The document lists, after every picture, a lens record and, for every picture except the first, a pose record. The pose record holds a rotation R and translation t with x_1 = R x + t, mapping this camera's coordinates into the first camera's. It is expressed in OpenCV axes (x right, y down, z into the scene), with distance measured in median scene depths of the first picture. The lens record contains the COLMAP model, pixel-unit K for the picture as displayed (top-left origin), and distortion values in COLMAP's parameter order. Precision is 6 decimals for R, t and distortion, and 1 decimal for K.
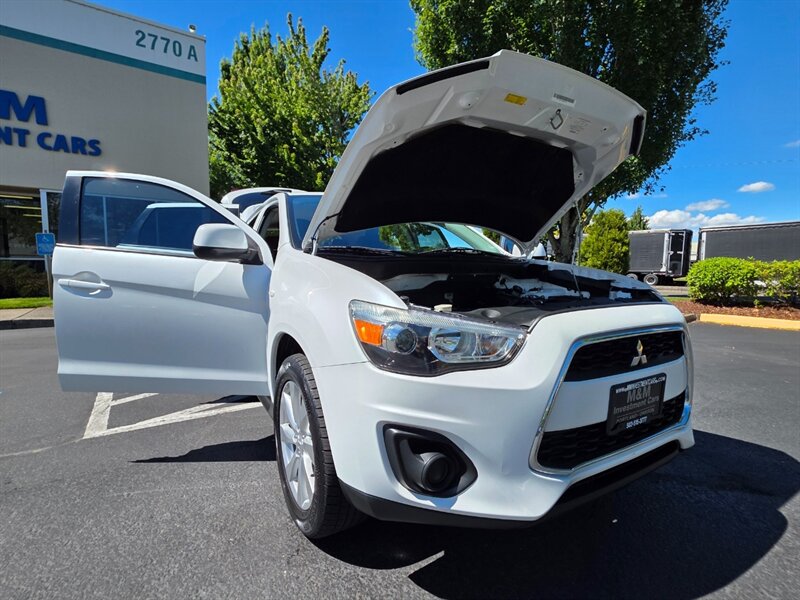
lens RADIAL K [[388.1, 0, 386.2], [0, 388.1, 295.1], [0, 0, 1]] dist [-0.003520, 0.002736]
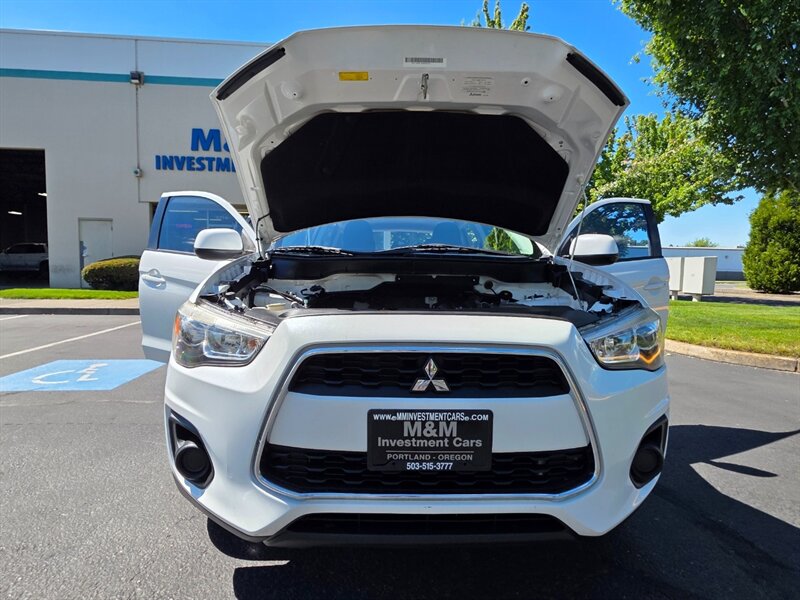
lens RADIAL K [[419.0, 0, 393.0], [0, 419.0, 295.9], [0, 0, 1]] dist [-0.001148, 0.002692]
pose [[0.876810, 0.037105, -0.479403, 0.108286], [-0.042895, 0.999079, -0.001126, -0.000561], [0.478920, 0.021551, 0.877594, 0.025570]]
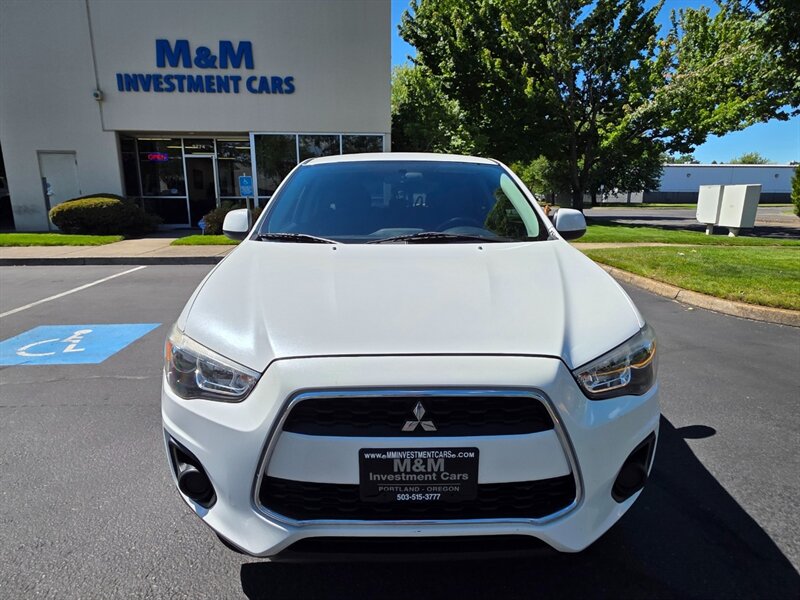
lens RADIAL K [[463.1, 0, 391.9], [0, 463.1, 297.7], [0, 0, 1]] dist [-0.001896, 0.004698]
pose [[0.873313, 0.099053, -0.476983, 0.114161], [-0.028577, 0.987841, 0.152819, -0.026188], [0.486321, -0.119828, 0.865525, 0.019930]]
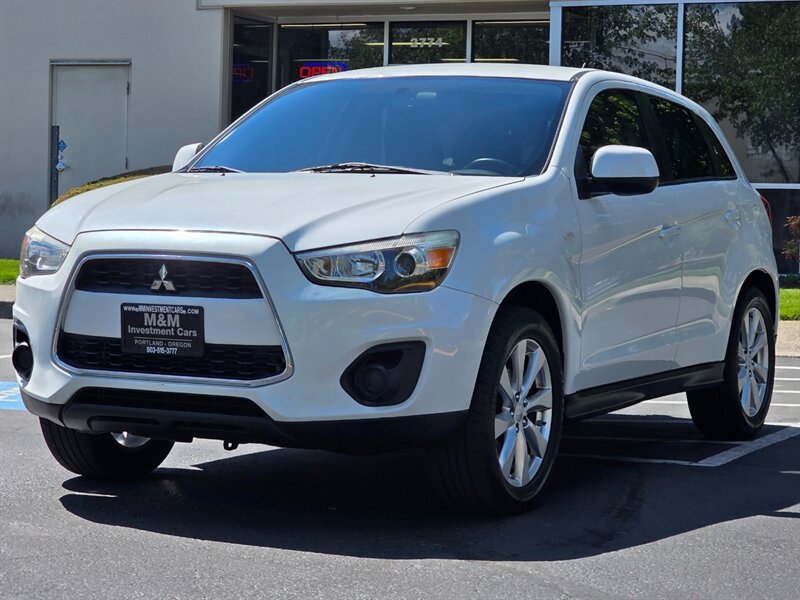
lens RADIAL K [[1888.2, 0, 399.3], [0, 1888.2, 299.5], [0, 0, 1]] dist [-0.094777, 0.000000]
pose [[0.559754, 0.048635, -0.827230, 0.543180], [-0.075673, 0.997105, 0.007417, 0.013631], [0.825196, 0.058448, 0.561814, -0.129563]]
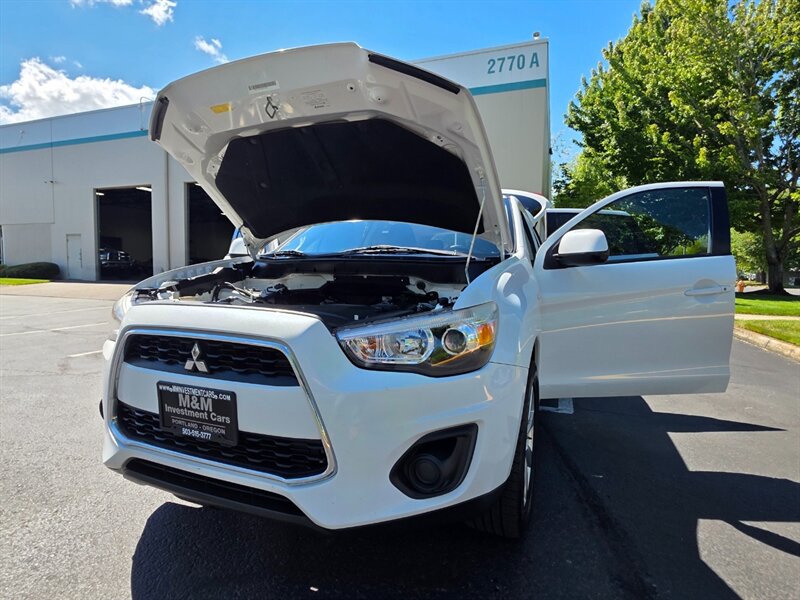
lens RADIAL K [[419.0, 0, 402.8], [0, 419.0, 296.0], [0, 0, 1]] dist [-0.001148, 0.002692]
pose [[0.620684, 0.053433, -0.782238, 0.190589], [-0.066393, 0.997674, 0.015468, -0.004894], [0.781245, 0.042334, 0.622788, 0.083967]]
